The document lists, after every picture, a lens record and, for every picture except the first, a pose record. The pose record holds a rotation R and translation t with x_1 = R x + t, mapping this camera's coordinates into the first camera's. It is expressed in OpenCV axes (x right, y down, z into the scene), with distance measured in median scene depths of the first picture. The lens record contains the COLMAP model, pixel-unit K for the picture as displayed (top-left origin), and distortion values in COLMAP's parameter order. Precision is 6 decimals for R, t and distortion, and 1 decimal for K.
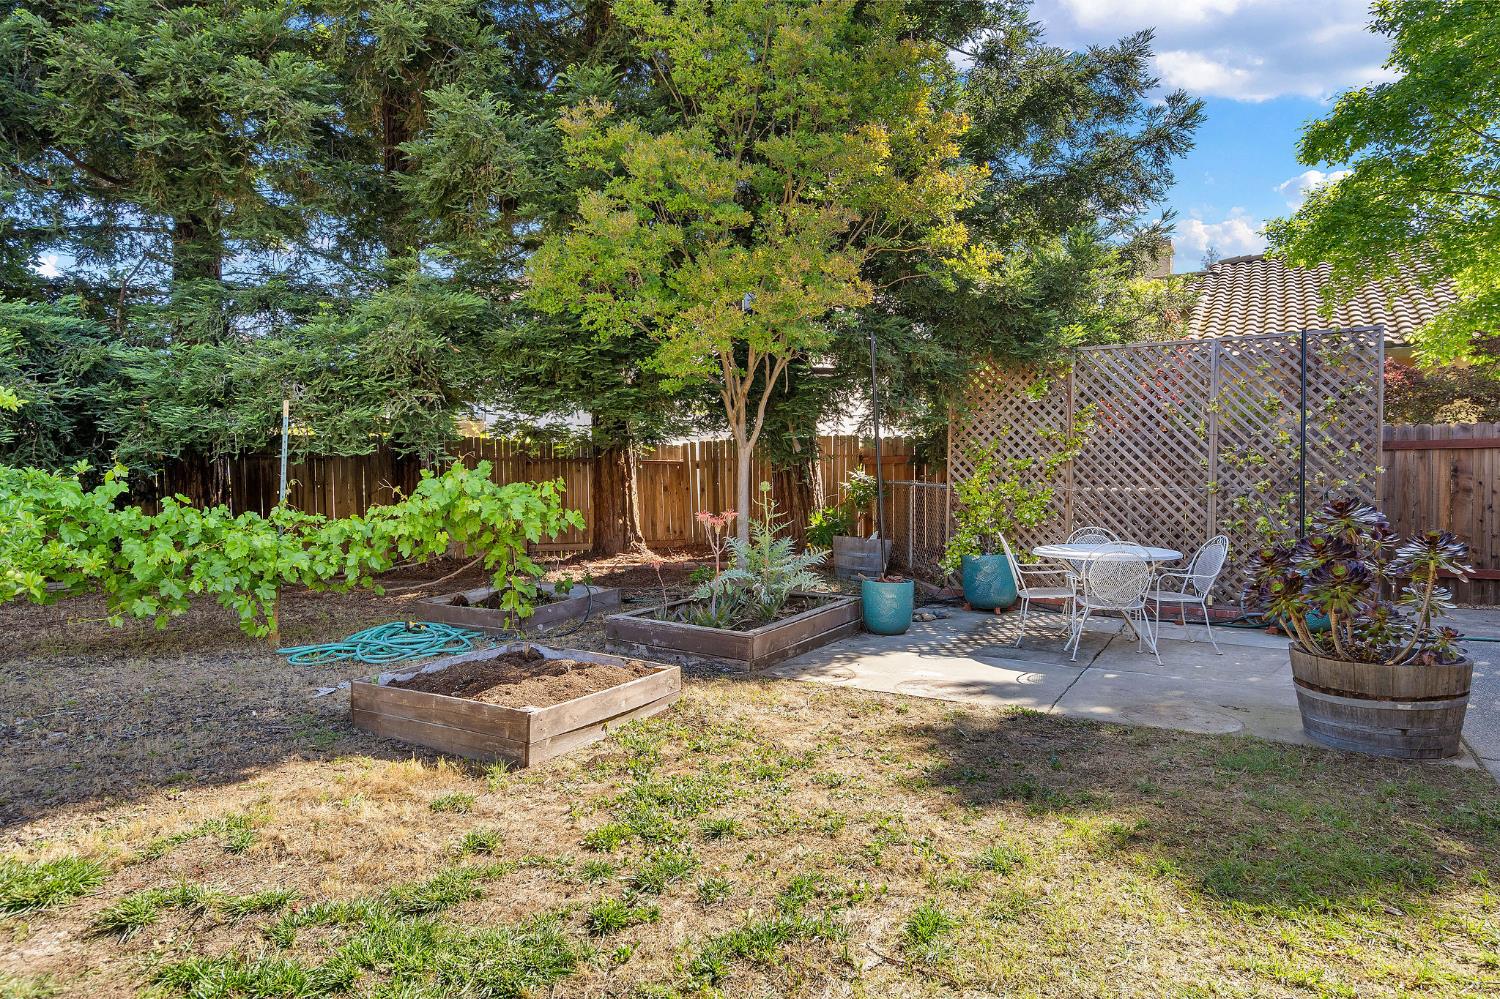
lens RADIAL K [[850.6, 0, 751.6], [0, 850.6, 492.8], [0, 0, 1]] dist [-0.001445, 0.000273]
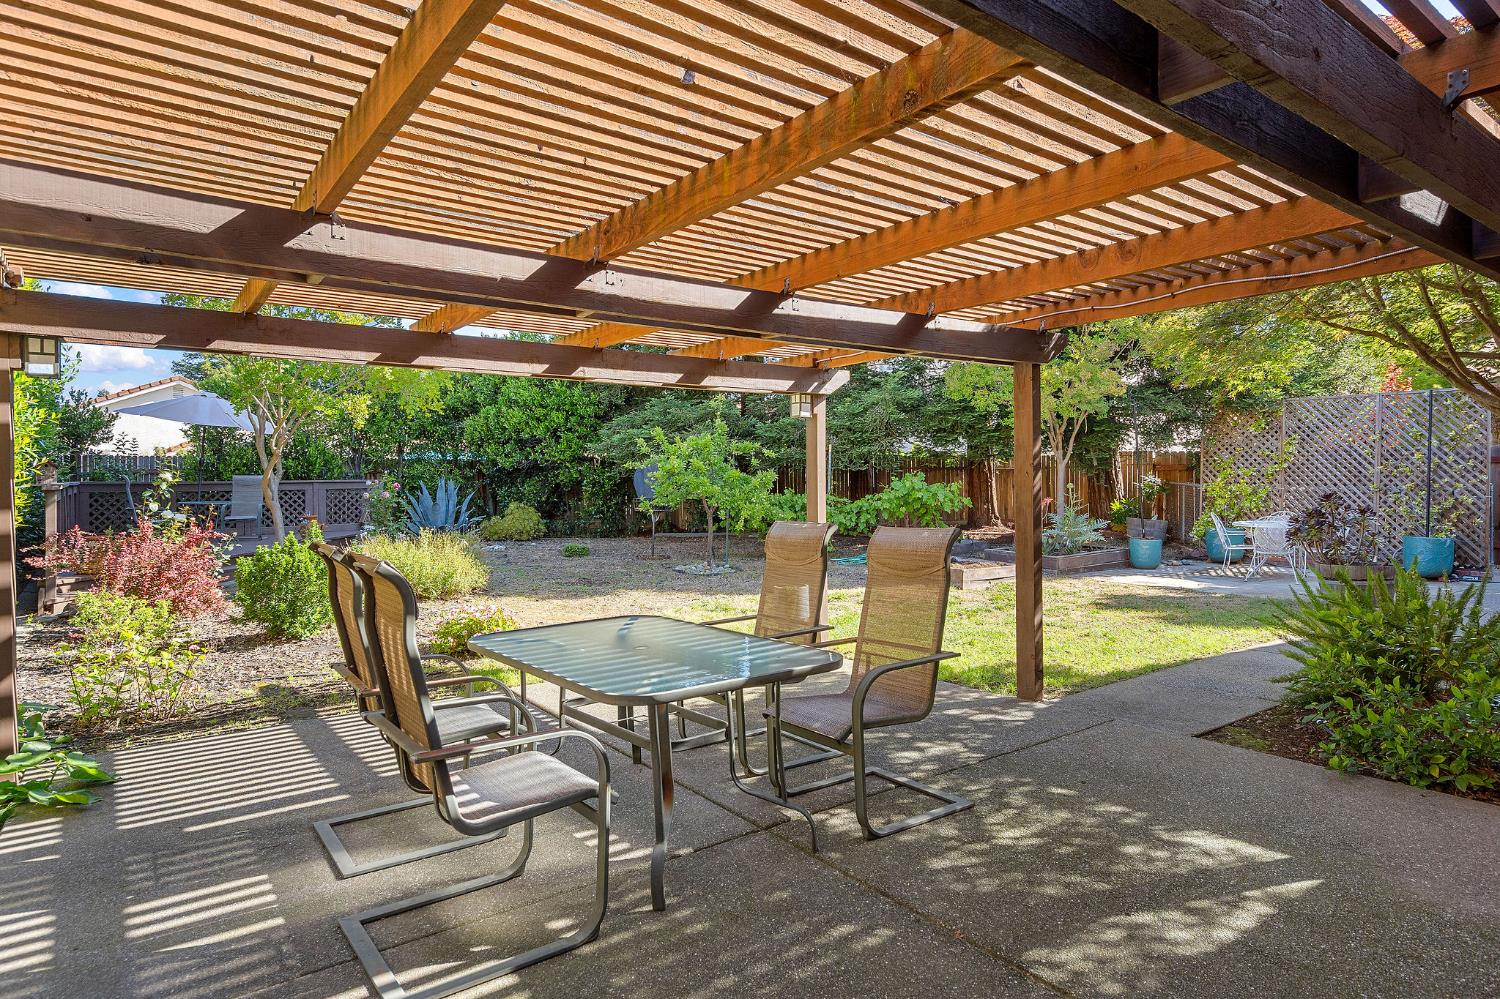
lens RADIAL K [[813.2, 0, 750.1], [0, 813.2, 487.0], [0, 0, 1]] dist [-0.006815, 0.000210]
pose [[0.916016, 0.005210, -0.401109, 0.078185], [-0.006521, 0.999977, -0.001902, 0.002730], [0.401090, 0.004358, 0.916028, -0.820597]]
